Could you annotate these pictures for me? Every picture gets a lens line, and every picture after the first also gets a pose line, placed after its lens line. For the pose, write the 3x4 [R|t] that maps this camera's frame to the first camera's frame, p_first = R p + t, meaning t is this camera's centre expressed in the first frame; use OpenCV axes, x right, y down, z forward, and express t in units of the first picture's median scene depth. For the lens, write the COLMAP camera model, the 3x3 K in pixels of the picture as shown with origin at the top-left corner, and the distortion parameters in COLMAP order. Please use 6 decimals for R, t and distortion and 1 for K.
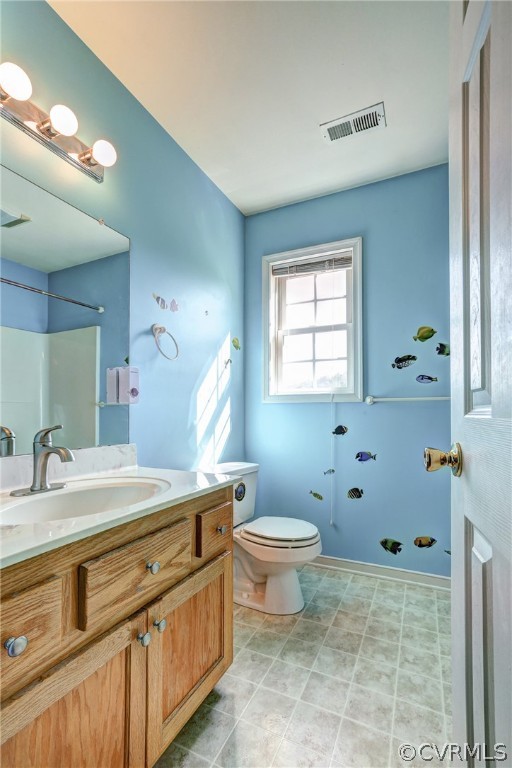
lens RADIAL K [[345.2, 0, 259.2], [0, 345.2, 408.9], [0, 0, 1]] dist [-0.039564, 0.016692]
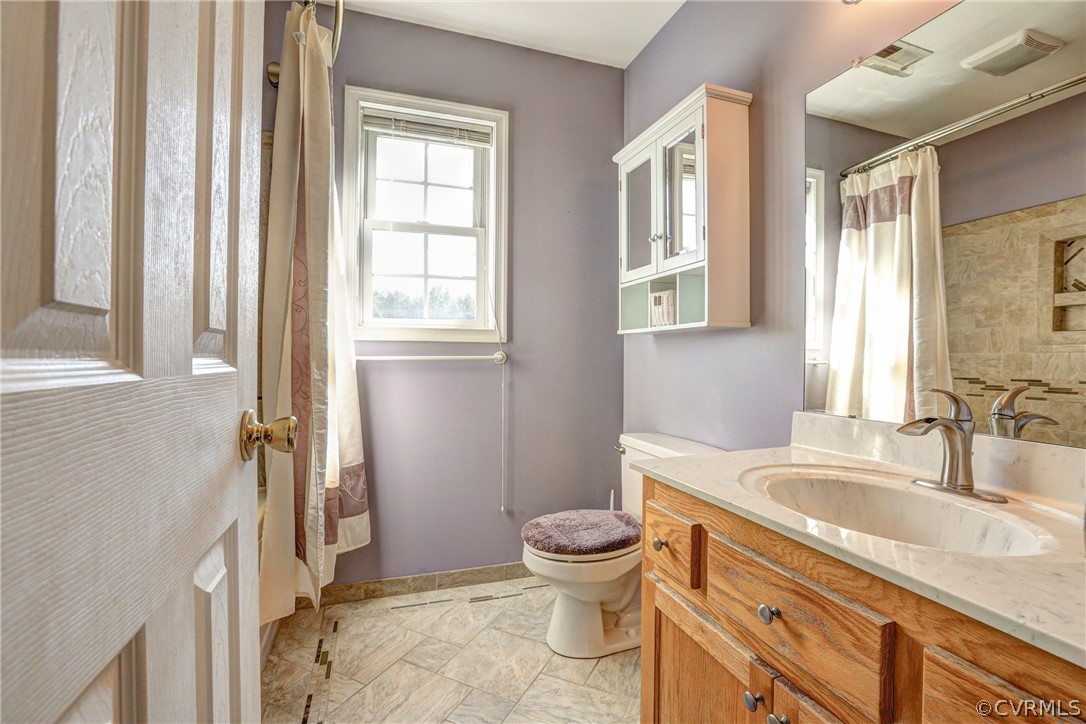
lens RADIAL K [[497.2, 0, 545.1], [0, 497.2, 358.6], [0, 0, 1]] dist [-0.047444, 0.016149]
pose [[0.710455, -0.004371, 0.703729, -0.535651], [-0.005955, 0.999908, 0.012222, 0.002555], [-0.703717, -0.012874, 0.710363, 0.288772]]
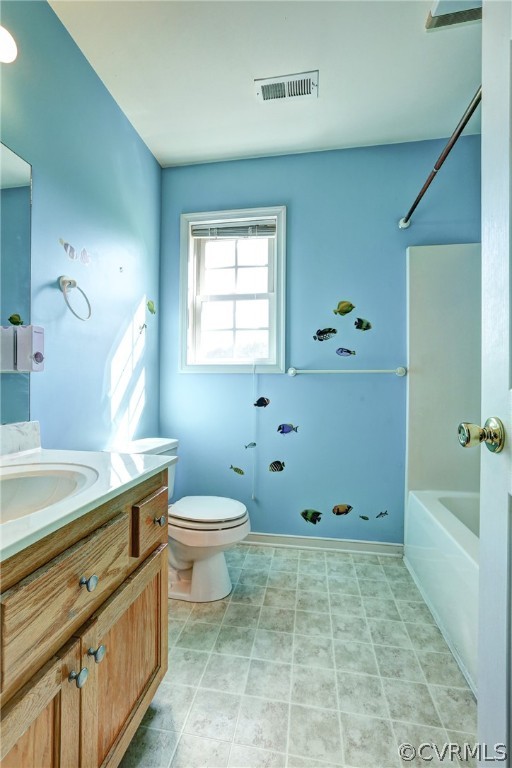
lens RADIAL K [[351.6, 0, 253.9], [0, 351.6, 384.4], [0, 0, 1]] dist [-0.047444, 0.016149]
pose [[0.965292, 0.004757, 0.261128, -0.068519], [-0.007715, 0.999917, 0.010303, 0.002214], [-0.261058, -0.011960, 0.965249, 0.068753]]
